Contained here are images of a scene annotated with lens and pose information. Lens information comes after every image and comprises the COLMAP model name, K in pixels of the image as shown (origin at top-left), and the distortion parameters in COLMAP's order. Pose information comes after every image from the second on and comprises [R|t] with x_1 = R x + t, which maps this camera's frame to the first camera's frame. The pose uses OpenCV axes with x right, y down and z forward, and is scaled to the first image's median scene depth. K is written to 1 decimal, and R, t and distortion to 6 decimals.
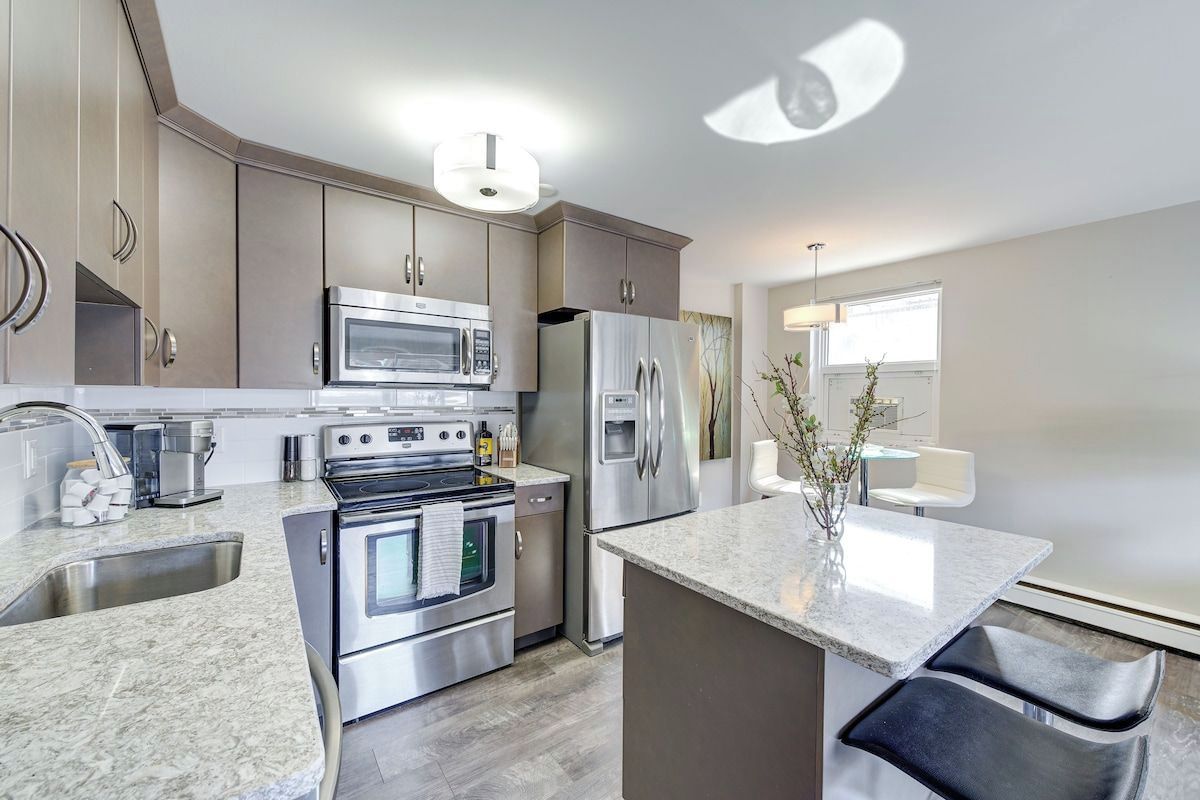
lens RADIAL K [[462.0, 0, 601.9], [0, 462.0, 405.1], [0, 0, 1]] dist [0.000805, -0.000379]
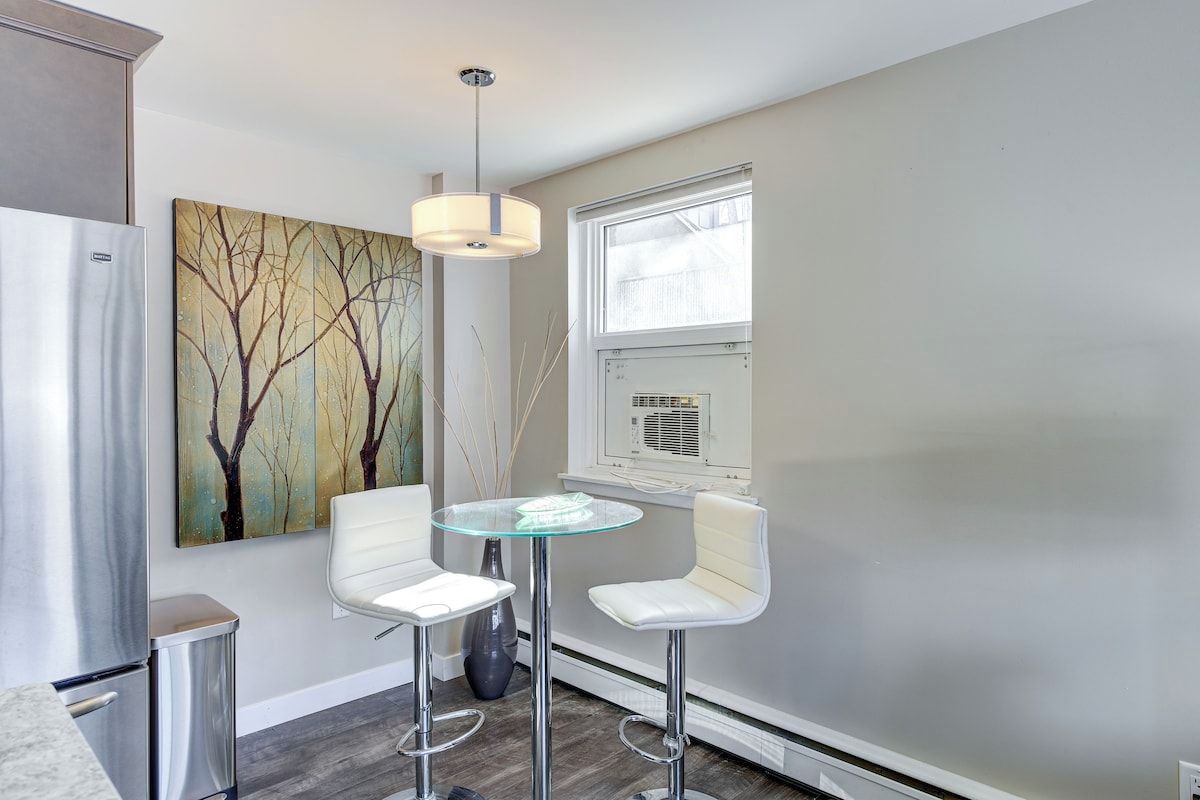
lens RADIAL K [[701.3, 0, 600.9], [0, 701.3, 384.1], [0, 0, 1]] dist [0.005372, 0.001165]
pose [[0.989084, -0.005932, 0.147236, 0.418614], [0.009931, 0.999601, -0.026444, -0.008285], [-0.147020, 0.027618, 0.988748, 0.239430]]
